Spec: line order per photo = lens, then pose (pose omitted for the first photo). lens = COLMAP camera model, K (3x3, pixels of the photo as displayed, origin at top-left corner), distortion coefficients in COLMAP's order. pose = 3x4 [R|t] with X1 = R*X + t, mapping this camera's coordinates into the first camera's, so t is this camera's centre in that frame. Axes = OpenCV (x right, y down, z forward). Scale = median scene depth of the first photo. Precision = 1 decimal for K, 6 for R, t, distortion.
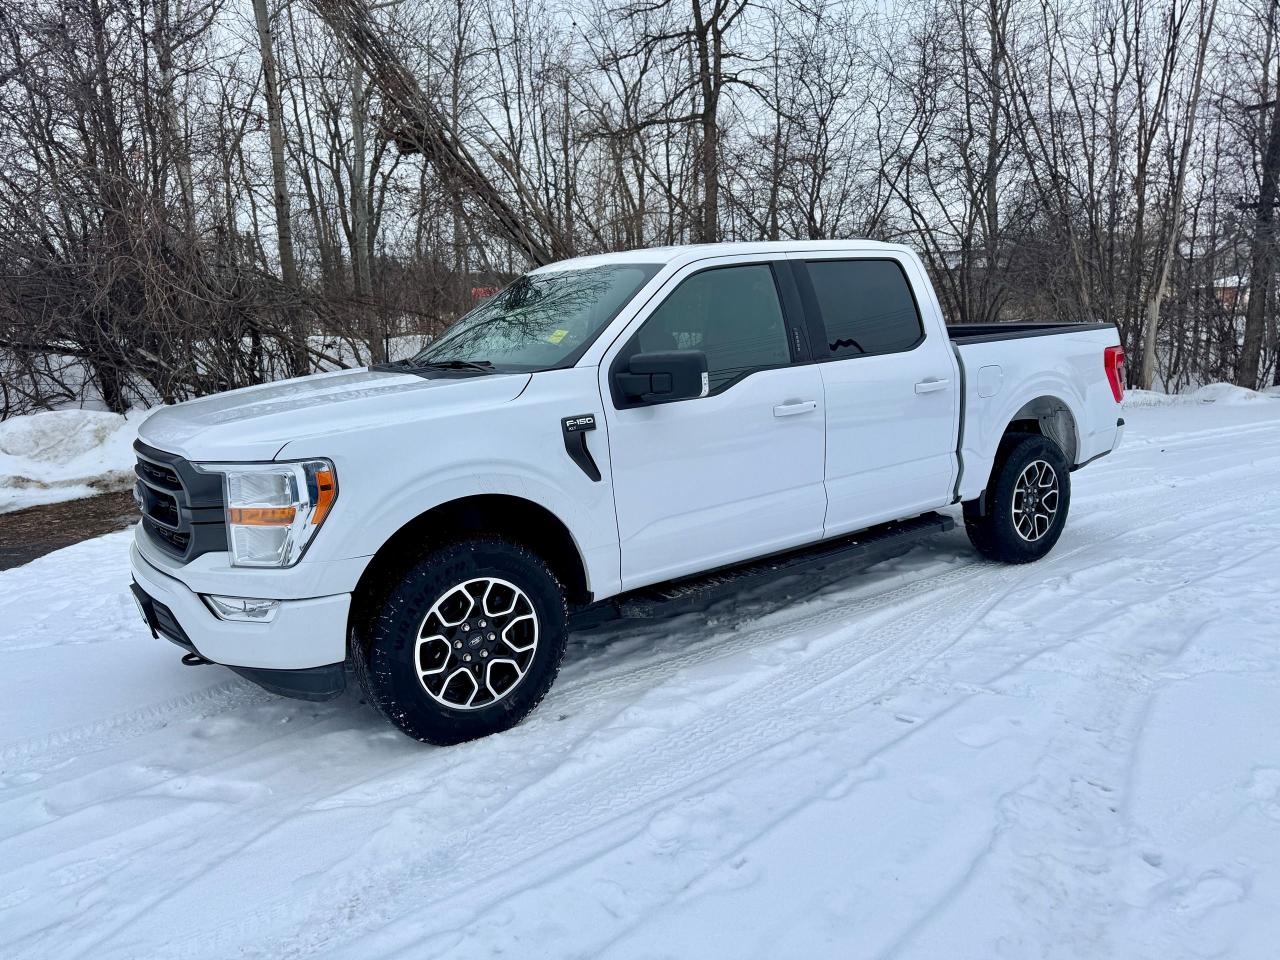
lens RADIAL K [[907.5, 0, 648.4], [0, 907.5, 477.8], [0, 0, 1]] dist [0.048219, -0.048119]
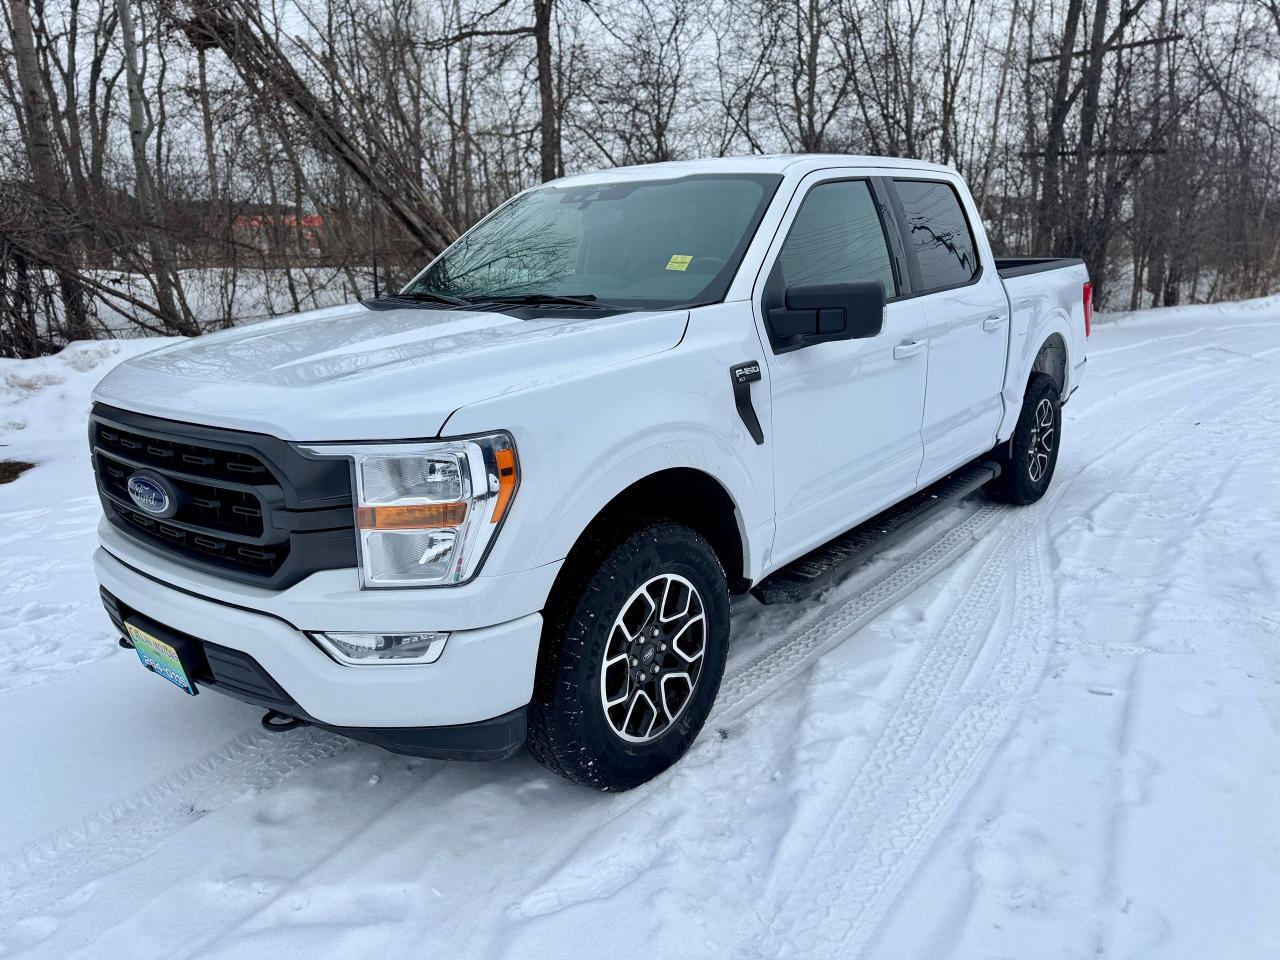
lens RADIAL K [[907.5, 0, 639.2], [0, 907.5, 477.4], [0, 0, 1]] dist [0.048219, -0.048119]
pose [[0.966451, -0.050874, 0.251763, -0.380064], [0.035088, 0.997149, 0.066803, -0.025072], [-0.254444, -0.055728, 0.965481, 0.250021]]
